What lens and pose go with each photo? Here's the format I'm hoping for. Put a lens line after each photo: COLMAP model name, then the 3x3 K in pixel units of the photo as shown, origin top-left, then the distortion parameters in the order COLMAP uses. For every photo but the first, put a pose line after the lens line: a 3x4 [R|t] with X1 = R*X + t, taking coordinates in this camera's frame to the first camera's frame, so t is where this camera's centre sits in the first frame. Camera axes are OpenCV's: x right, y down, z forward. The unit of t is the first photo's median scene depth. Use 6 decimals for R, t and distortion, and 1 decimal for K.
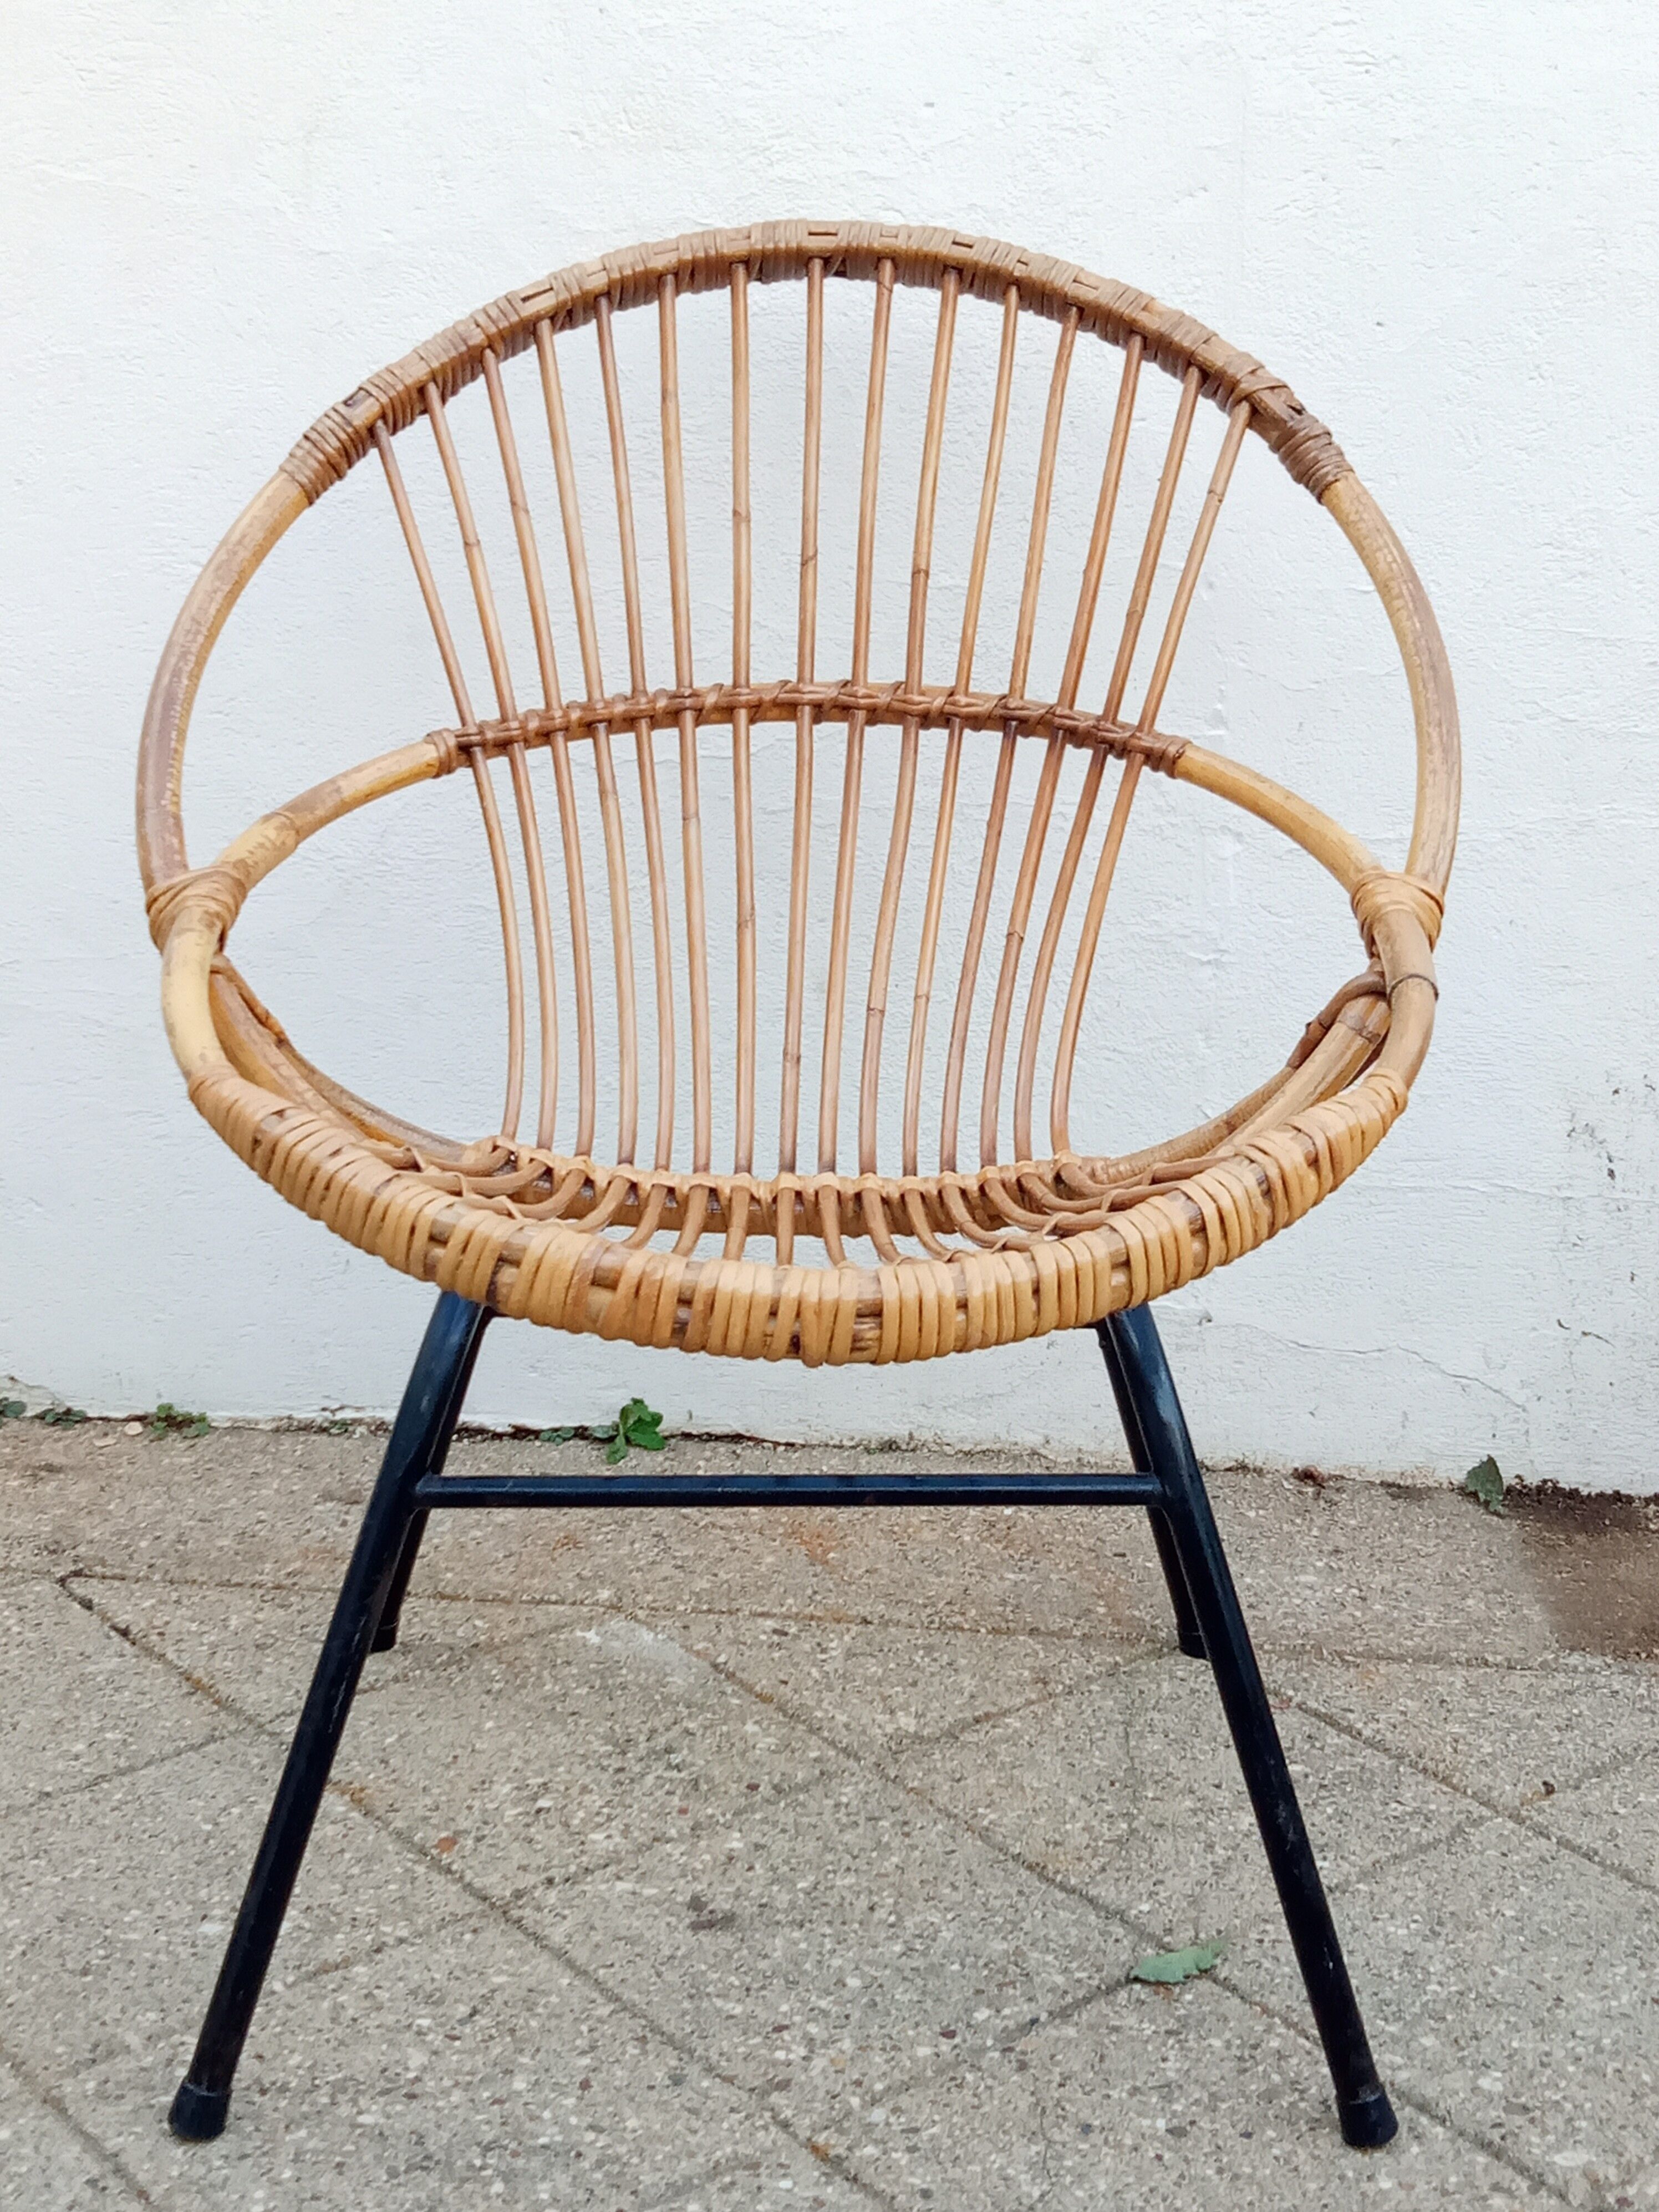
lens RADIAL K [[3271.2, 0, 846.0], [0, 3271.2, 1106.1], [0, 0, 1]] dist [0.134269, -0.451821]
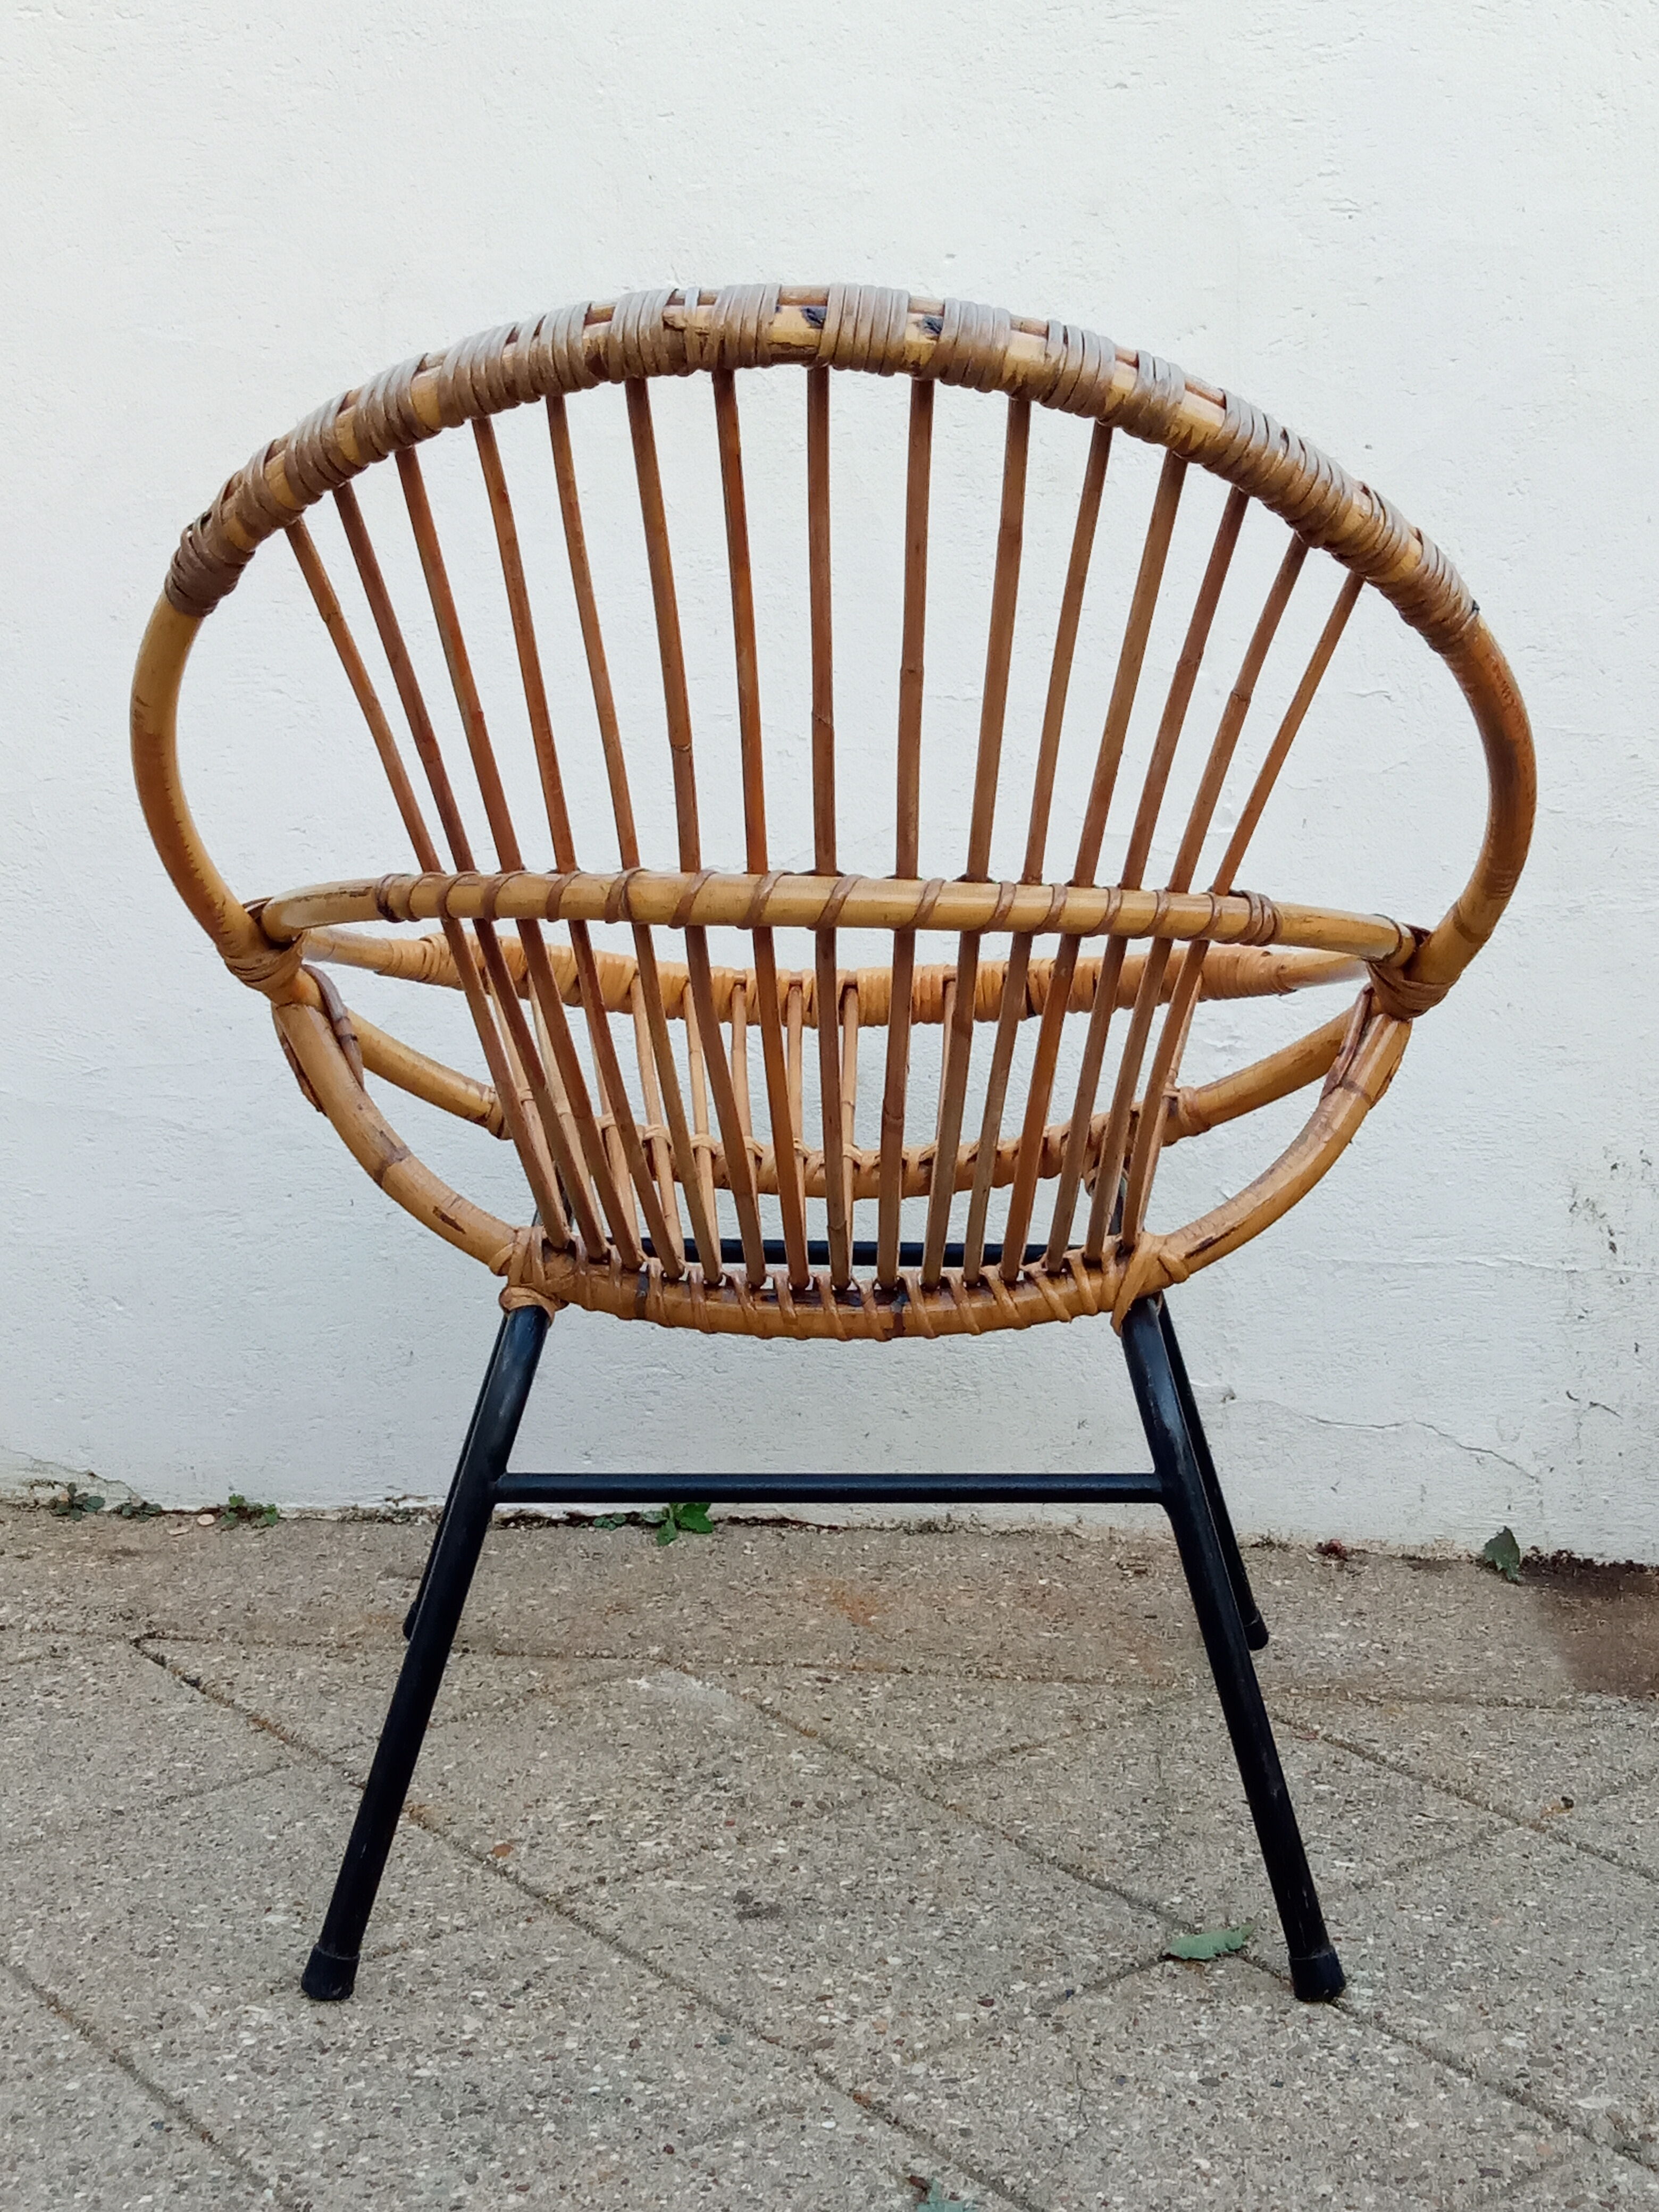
lens RADIAL K [[3146.3, 0, 845.5], [0, 3146.3, 1107.8], [0, 0, 1]] dist [0.122206, -0.408766]
pose [[0.999842, -0.009688, -0.014888, 0.004007], [0.008033, 0.994179, -0.107443, 0.099365], [0.015843, 0.107306, 0.994100, -0.014602]]
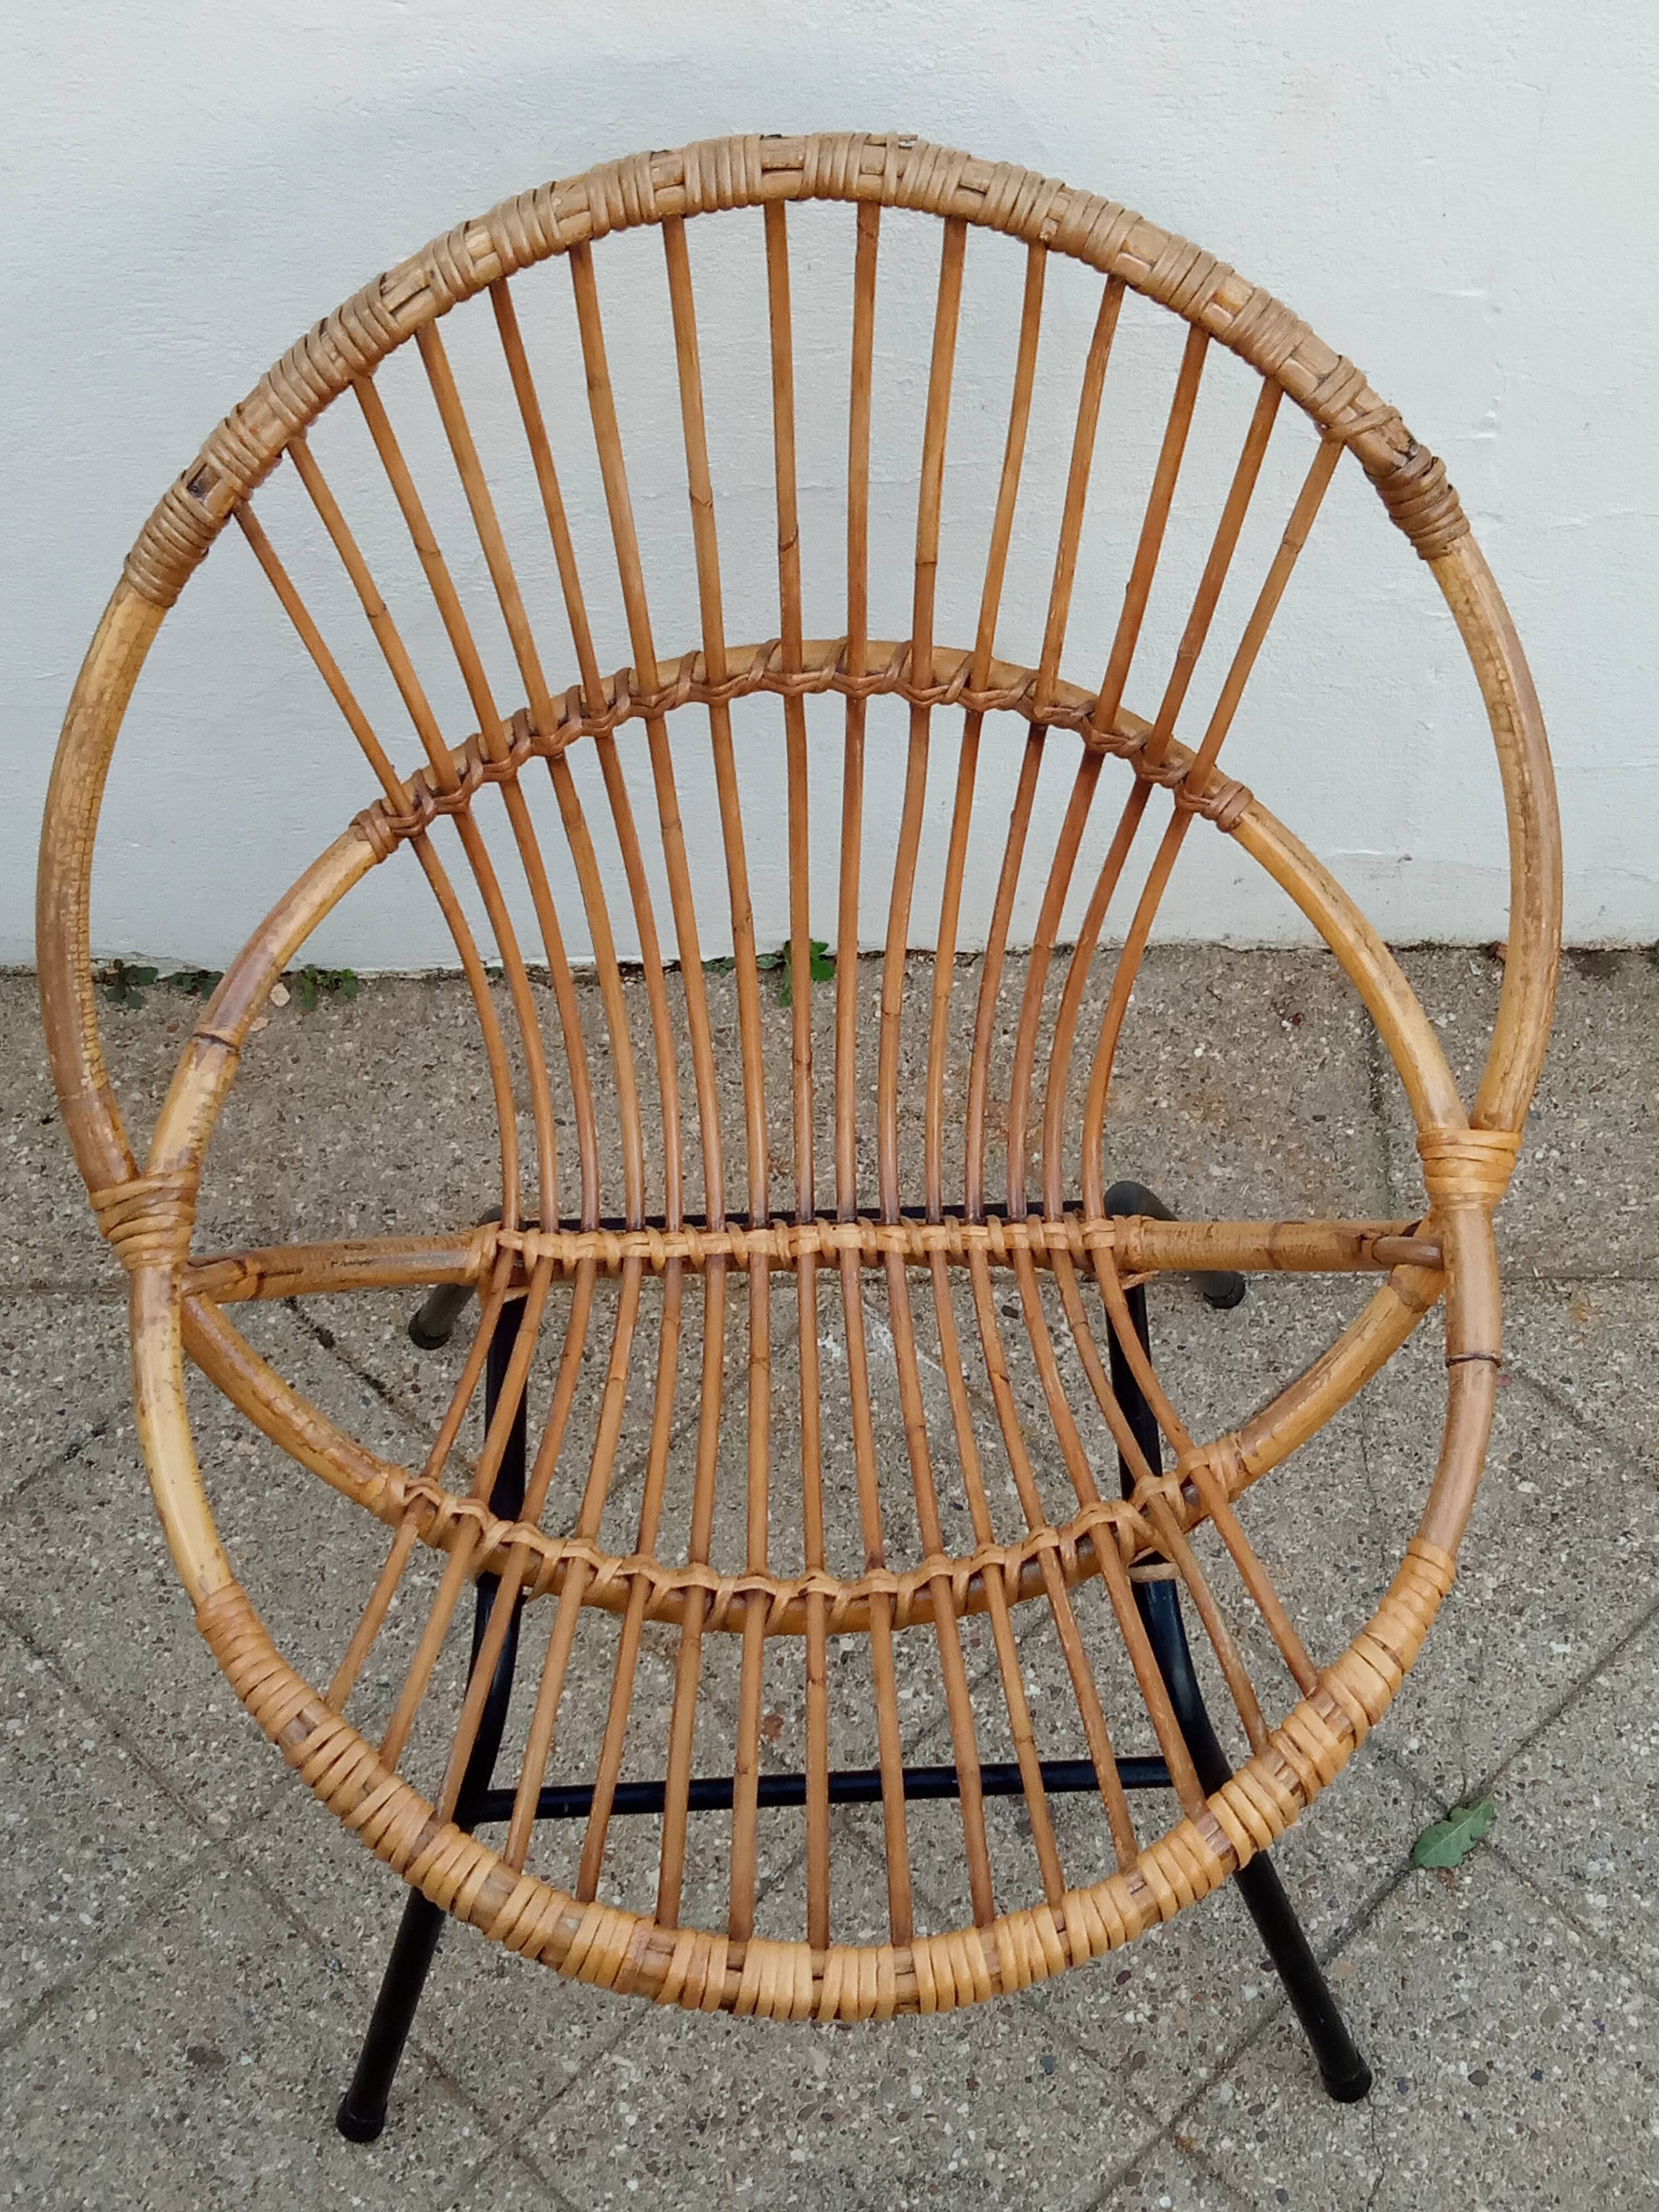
lens RADIAL K [[3201.3, 0, 845.9], [0, 3201.3, 1095.7], [0, 0, 1]] dist [0.187153, -0.677610]
pose [[0.993799, -0.108513, 0.024259, -0.100018], [0.062804, 0.727843, 0.682862, -0.655689], [-0.091756, -0.677104, 0.730145, 0.357056]]
